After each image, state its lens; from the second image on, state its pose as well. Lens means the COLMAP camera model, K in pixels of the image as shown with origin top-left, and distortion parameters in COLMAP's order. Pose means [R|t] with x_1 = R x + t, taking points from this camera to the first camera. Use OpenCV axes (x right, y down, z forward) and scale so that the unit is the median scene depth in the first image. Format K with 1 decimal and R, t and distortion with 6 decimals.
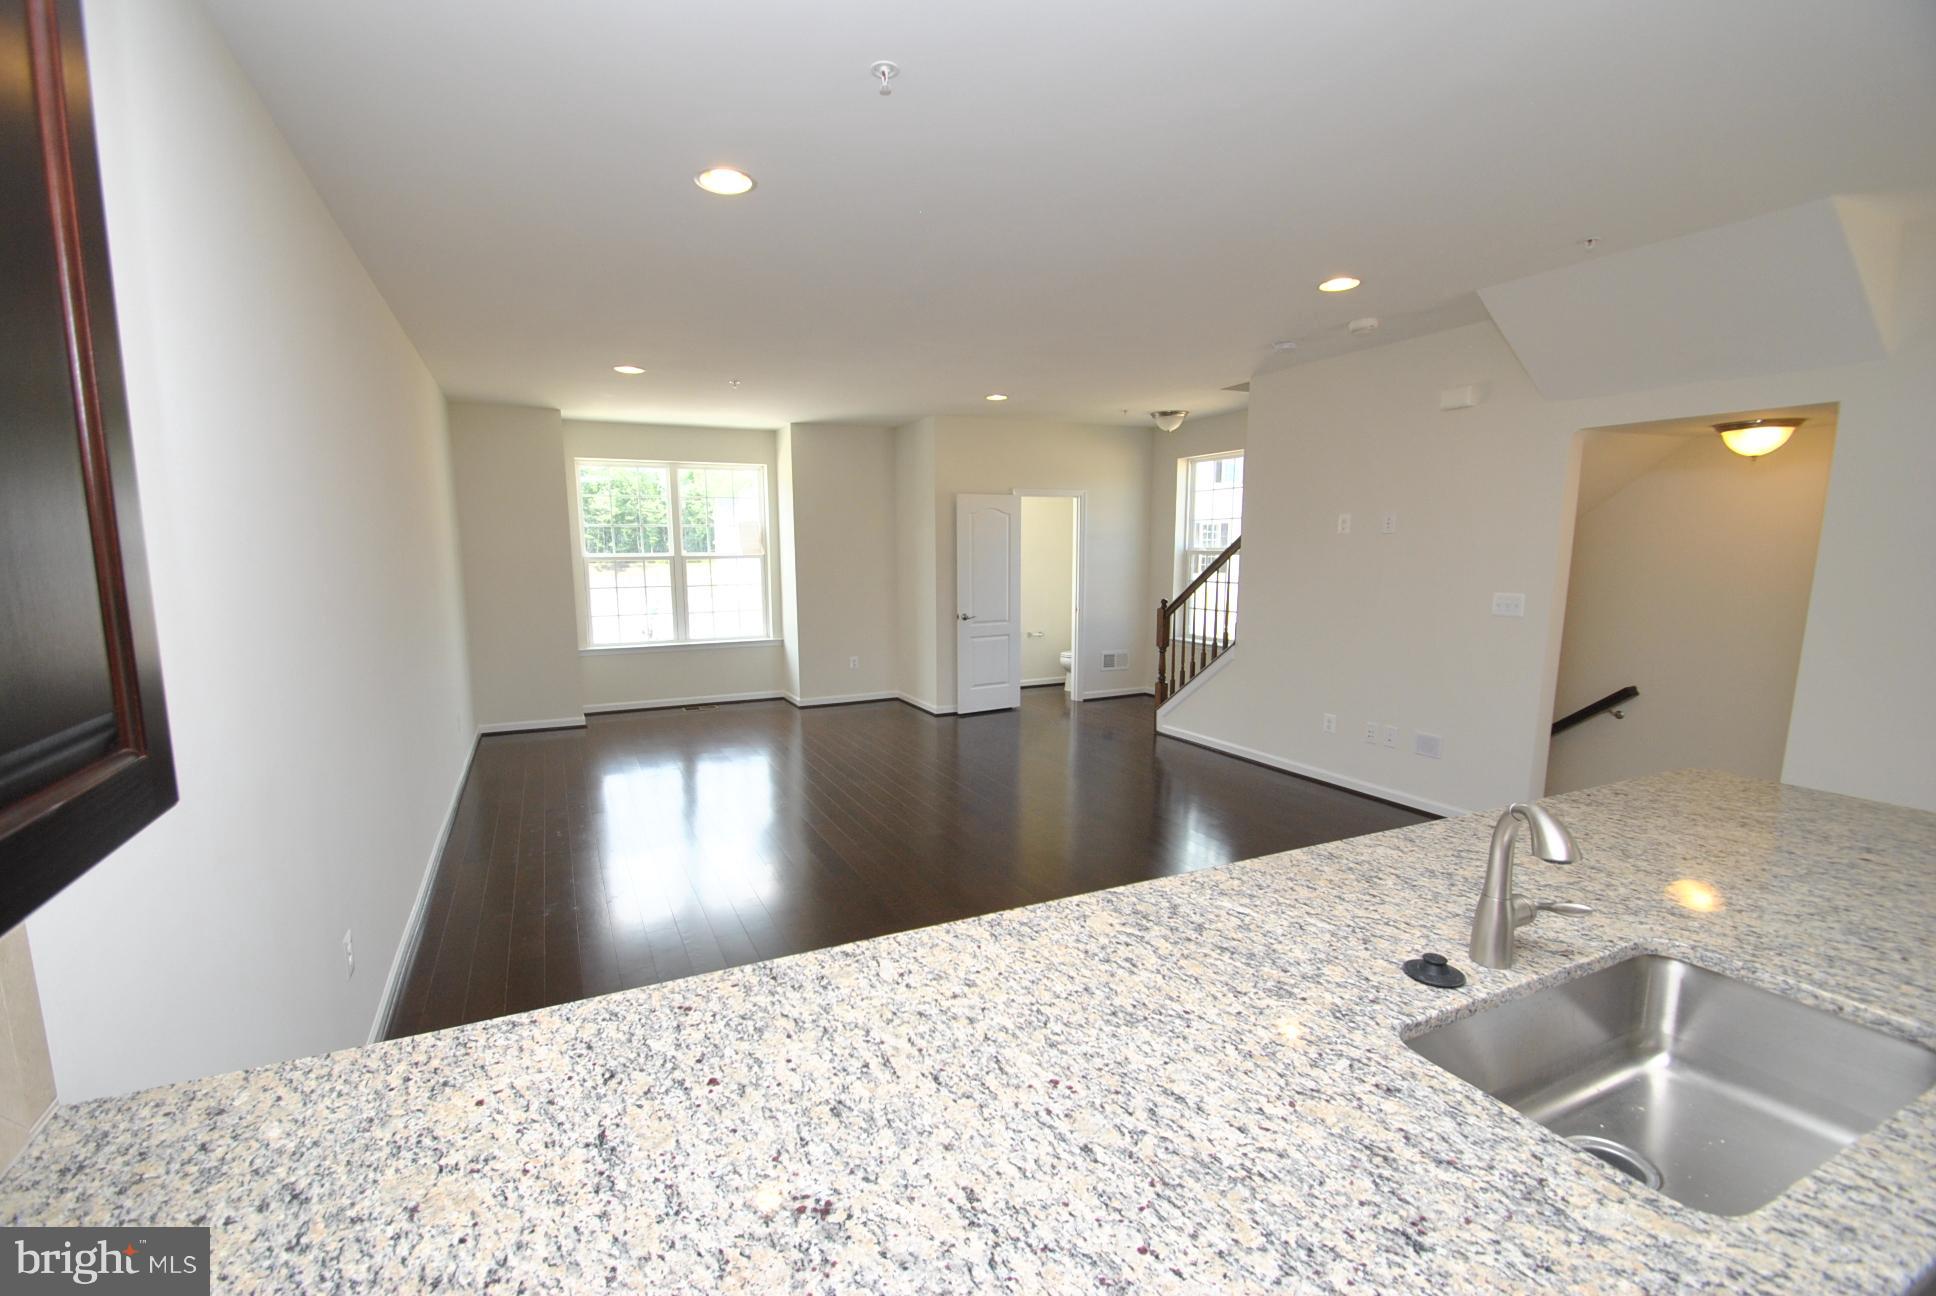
lens RADIAL K [[847.6, 0, 945.5], [0, 847.6, 668.9], [0, 0, 1]] dist [0.018011, -0.021154]
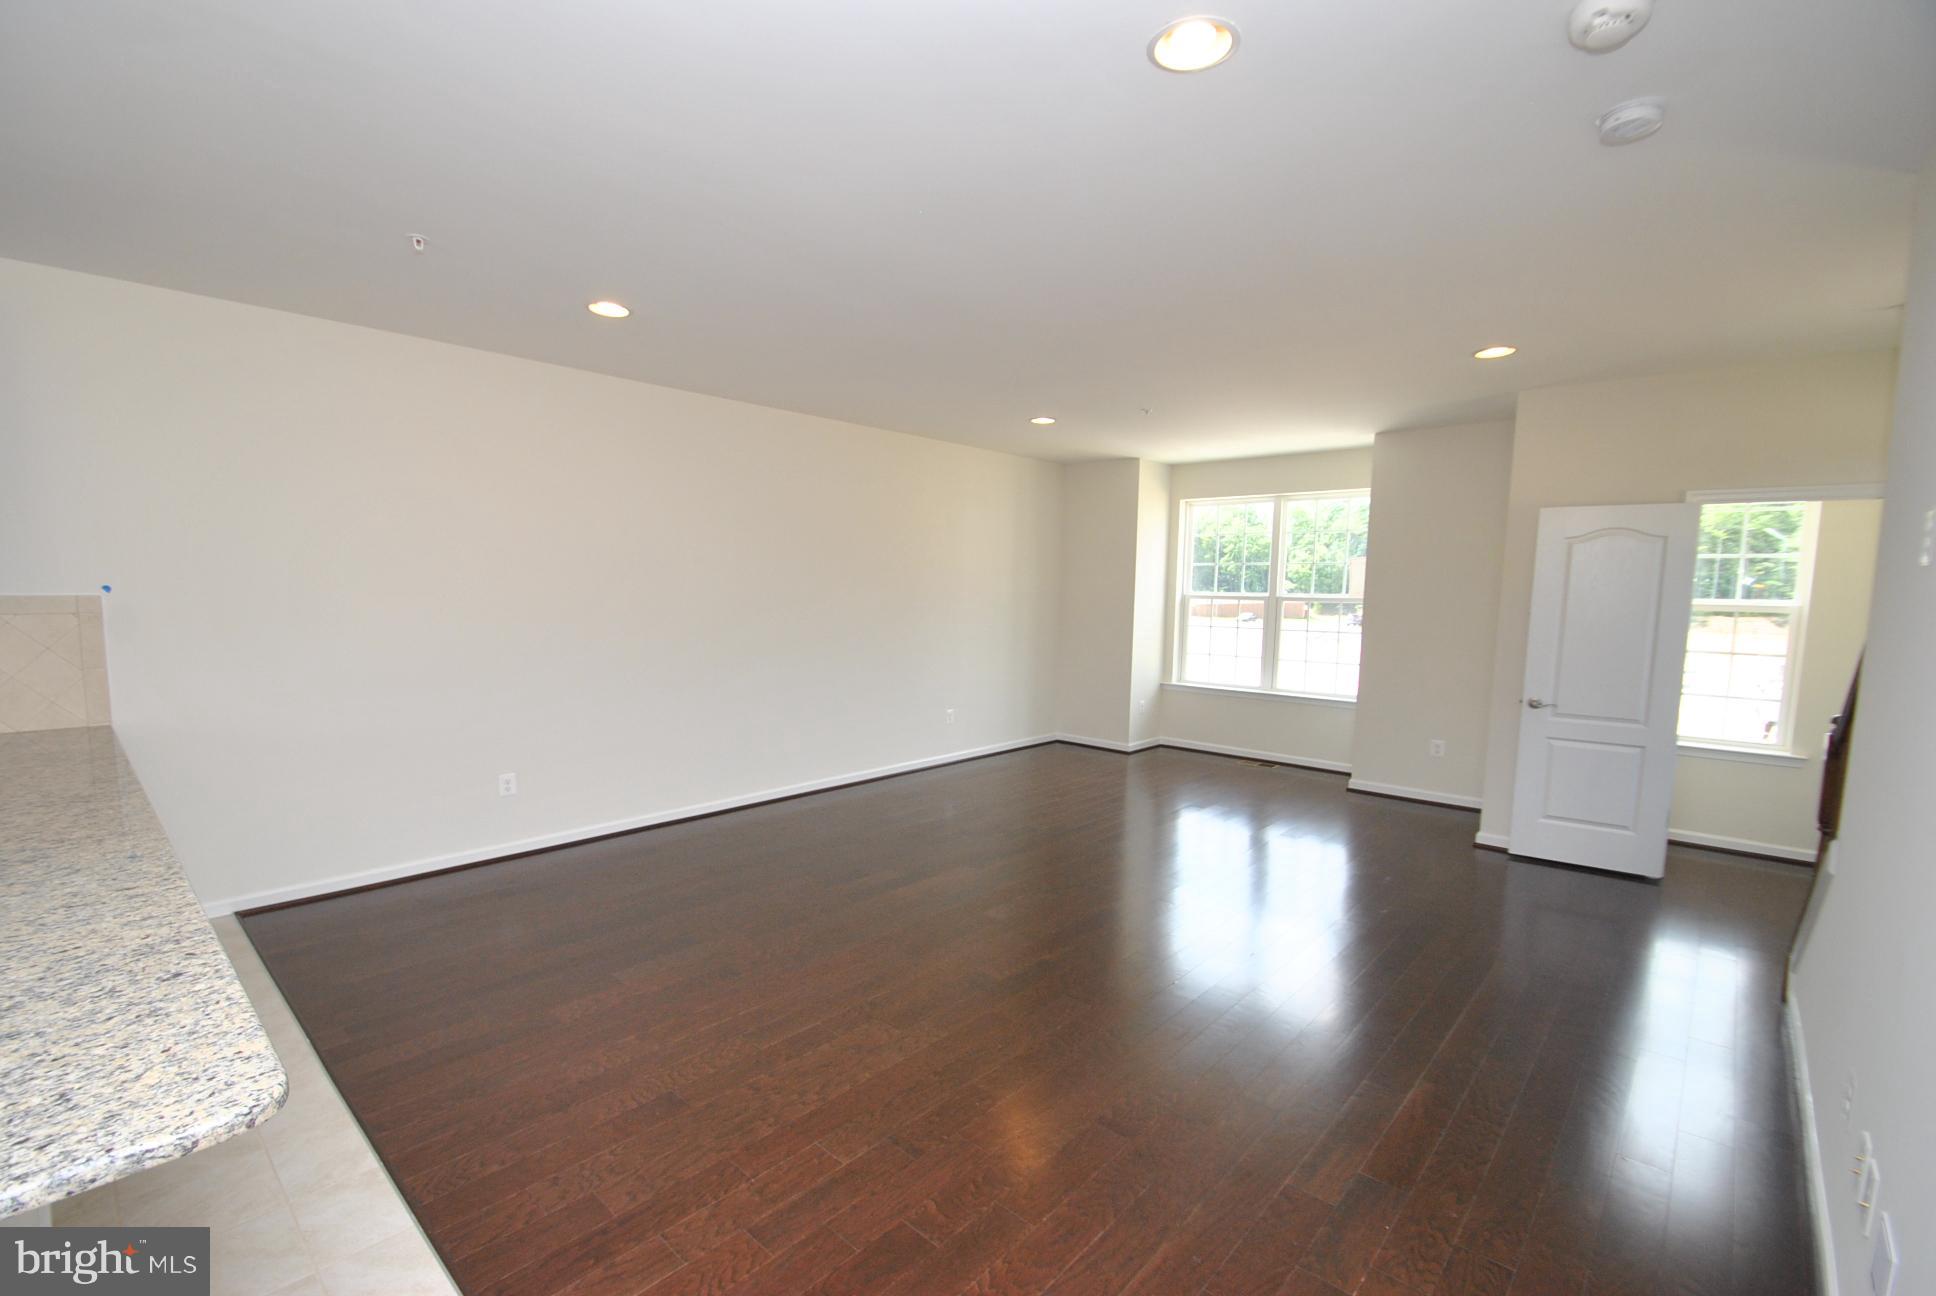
lens RADIAL K [[847.6, 0, 945.5], [0, 847.6, 668.9], [0, 0, 1]] dist [0.018011, -0.021154]
pose [[0.368228, 0.100821, -0.924253, 0.430697], [-0.155393, 0.986793, 0.045734, -0.046816], [0.916658, 0.126782, 0.379032, 0.360799]]
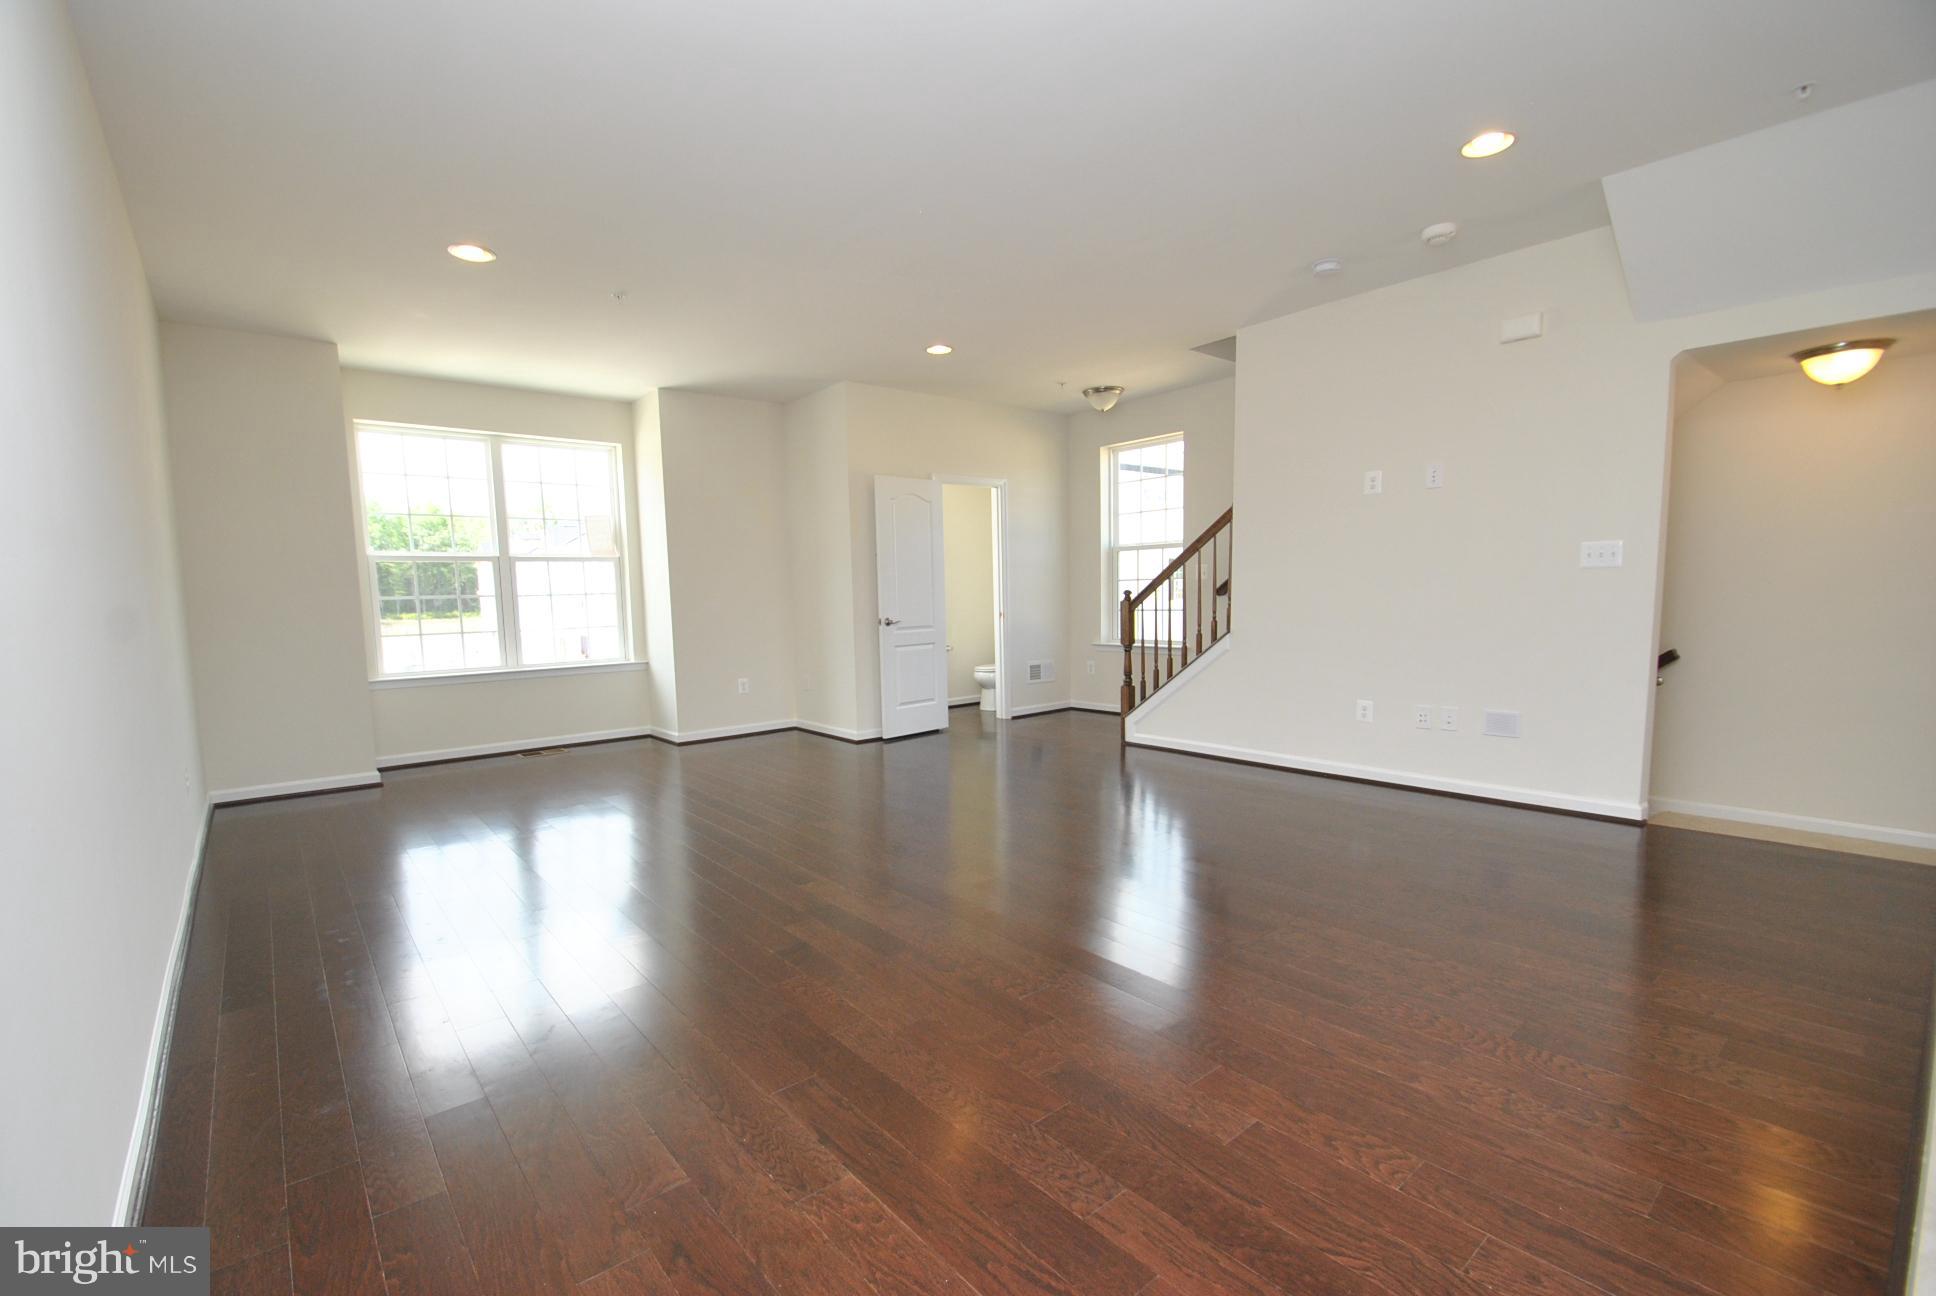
lens RADIAL K [[847.6, 0, 945.5], [0, 847.6, 668.9], [0, 0, 1]] dist [0.018011, -0.021154]
pose [[0.970428, -0.039240, 0.238181, -0.121156], [0.052746, 0.997325, -0.050597, 0.029581], [-0.235558, 0.061664, 0.969902, 0.177120]]
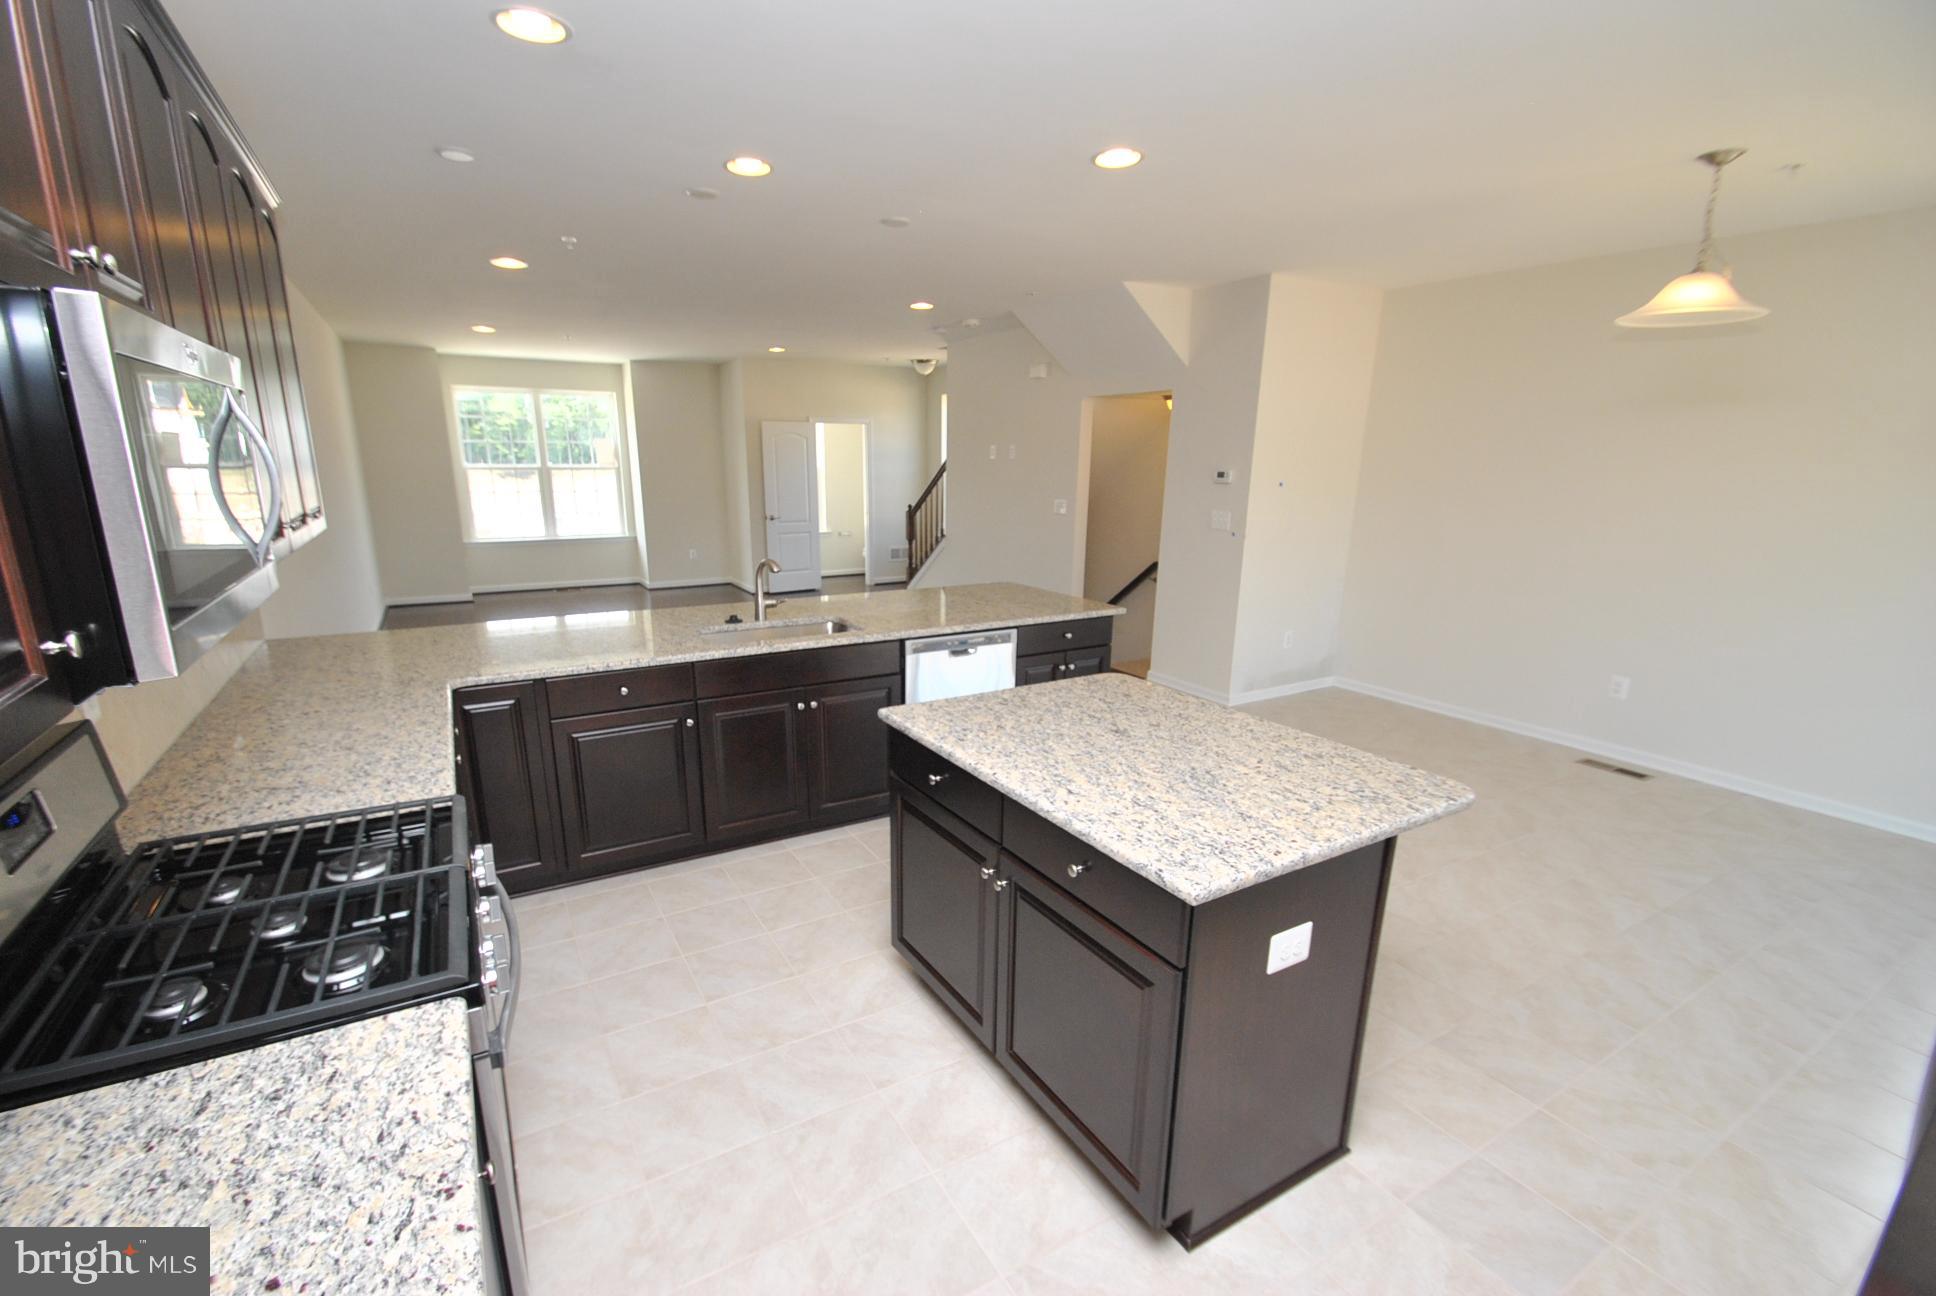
lens RADIAL K [[863.5, 0, 967.8], [0, 863.5, 684.9], [0, 0, 1]] dist [0.000772, 0.000095]
pose [[0.995953, -0.010138, 0.089304, 0.194840], [-0.000214, 0.993348, 0.115152, 0.038965], [-0.089877, -0.114705, 0.989325, -0.357194]]
